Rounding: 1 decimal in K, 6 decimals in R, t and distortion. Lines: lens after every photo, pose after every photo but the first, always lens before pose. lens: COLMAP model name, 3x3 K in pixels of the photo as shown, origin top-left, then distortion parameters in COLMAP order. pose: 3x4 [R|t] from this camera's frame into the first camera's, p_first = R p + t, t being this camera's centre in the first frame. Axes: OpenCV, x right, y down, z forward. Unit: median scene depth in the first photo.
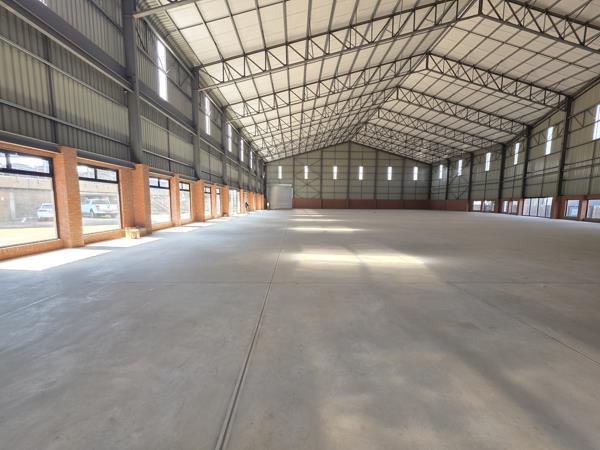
lens RADIAL K [[245.8, 0, 302.9], [0, 245.8, 231.1], [0, 0, 1]] dist [0.001531, -0.000368]
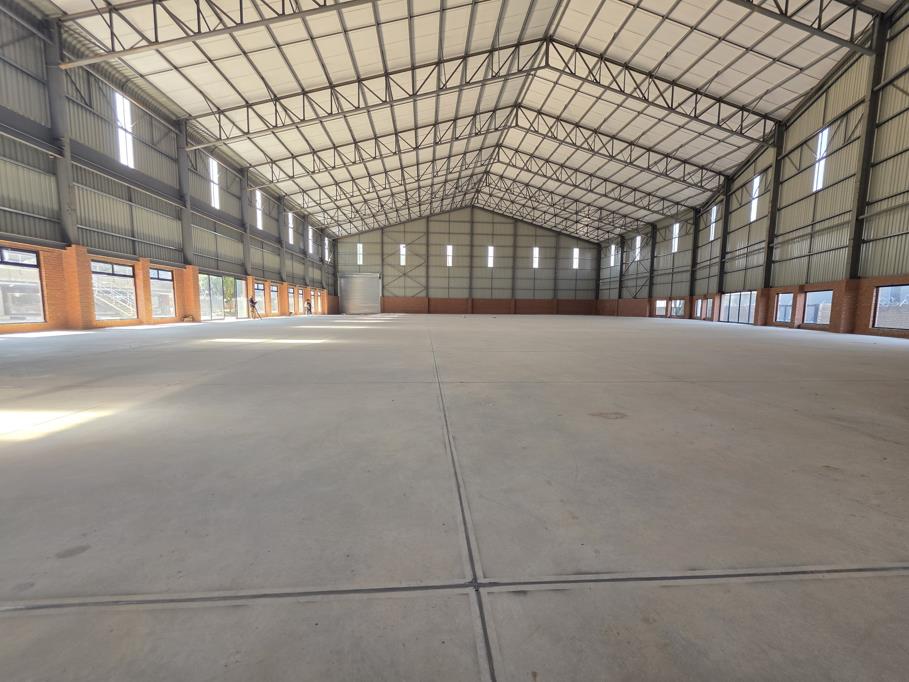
lens RADIAL K [[372.5, 0, 459.5], [0, 372.5, 354.2], [0, 0, 1]] dist [0.001531, -0.000368]
pose [[0.998320, -0.005785, 0.057644, 0.109343], [0.005226, 0.999938, 0.009841, 0.003521], [-0.057697, -0.009523, 0.998289, 0.057832]]
